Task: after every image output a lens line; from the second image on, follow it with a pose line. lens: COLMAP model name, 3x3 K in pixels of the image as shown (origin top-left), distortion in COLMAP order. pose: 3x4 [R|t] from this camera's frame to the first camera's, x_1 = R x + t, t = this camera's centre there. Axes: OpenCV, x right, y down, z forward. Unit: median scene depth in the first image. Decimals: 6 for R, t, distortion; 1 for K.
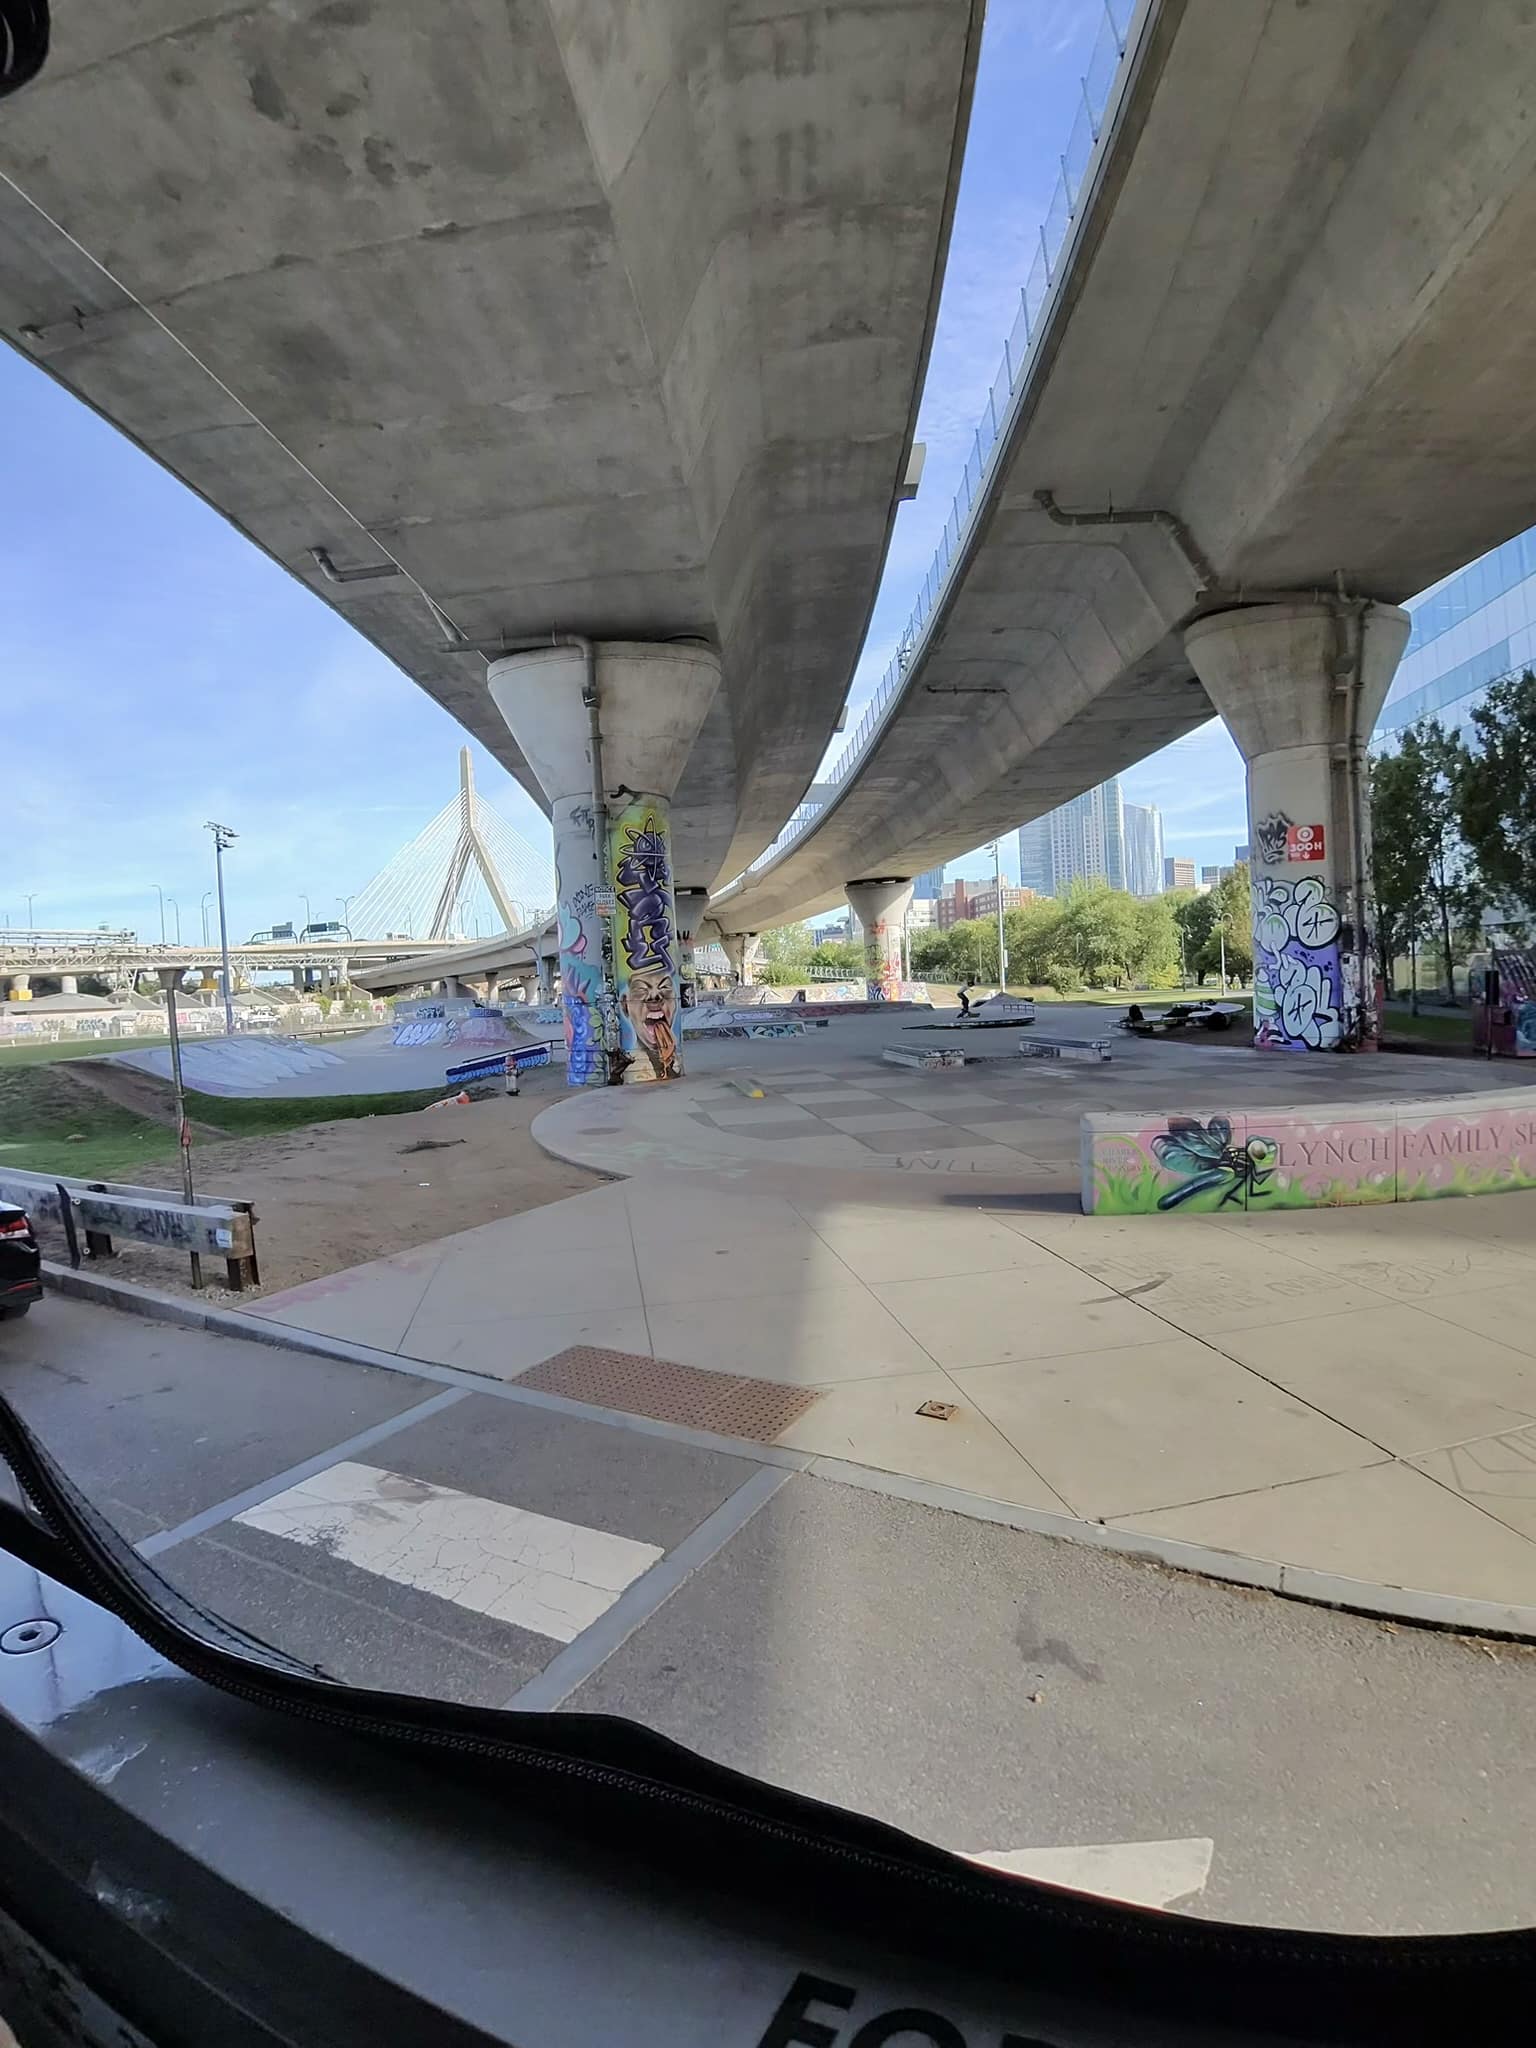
lens RADIAL K [[822.2, 0, 768.0], [0, 822.2, 1024.0], [0, 0, 1]] dist [-0.061403, -0.000105]
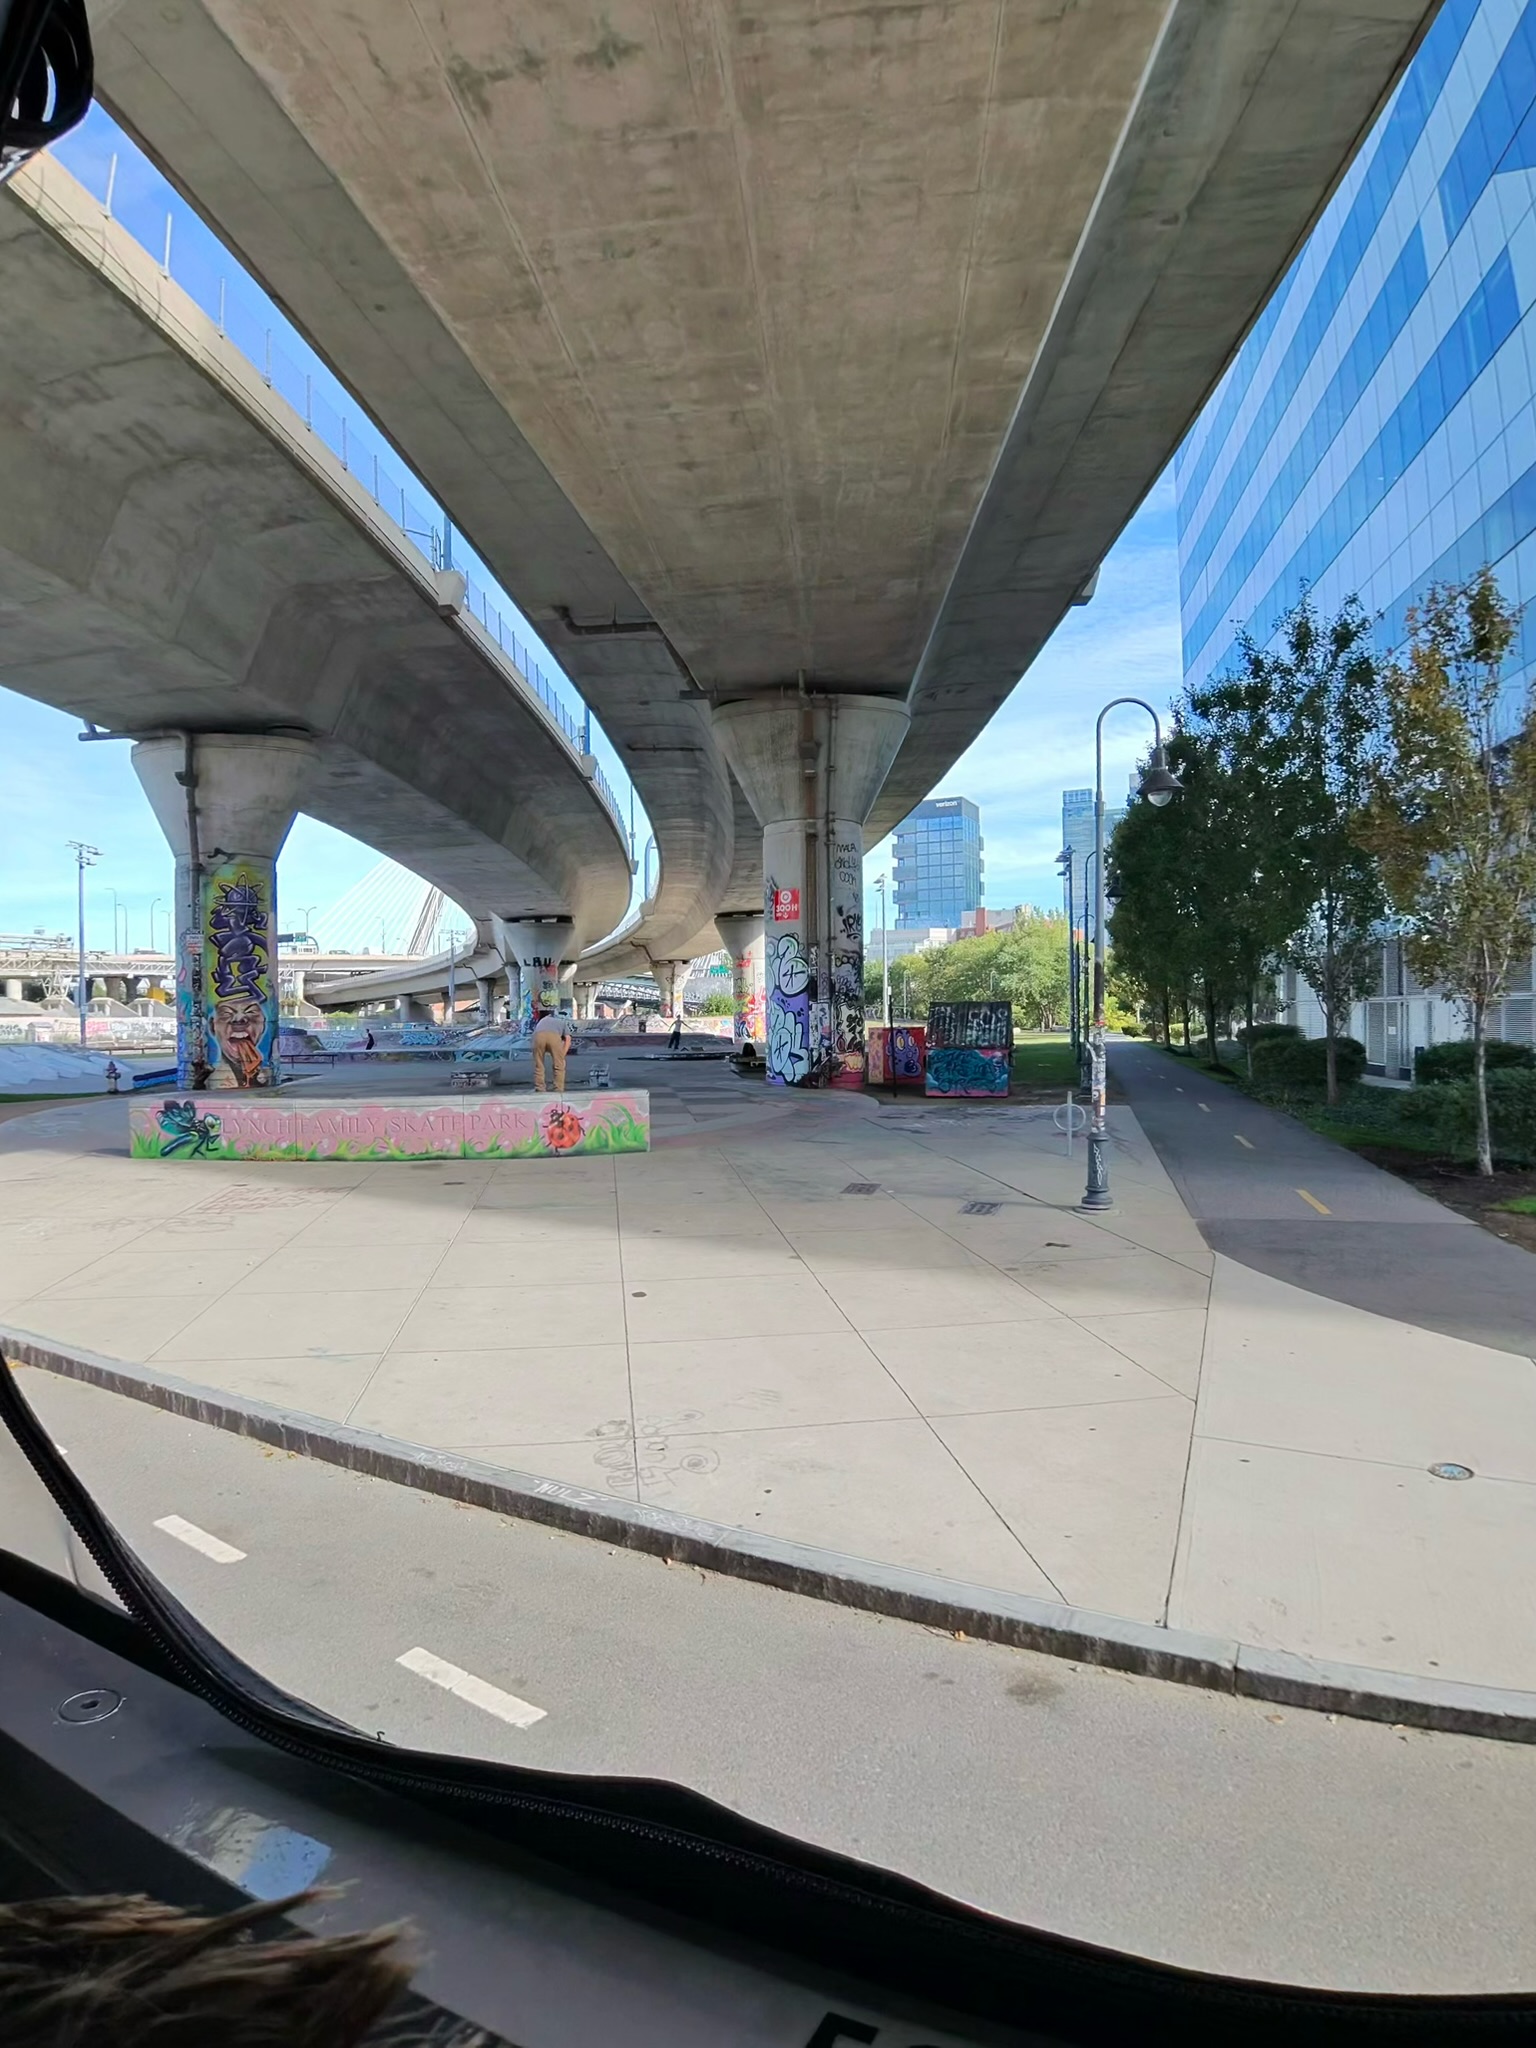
lens RADIAL K [[904.4, 0, 774.7], [0, 904.4, 1031.1], [0, 0, 1]] dist [-0.044479, -0.000174]
pose [[0.998738, 0.034538, -0.036463, 0.712187], [-0.035591, 0.998956, -0.028651, -0.006607], [0.035435, 0.029912, 0.998924, -0.300463]]
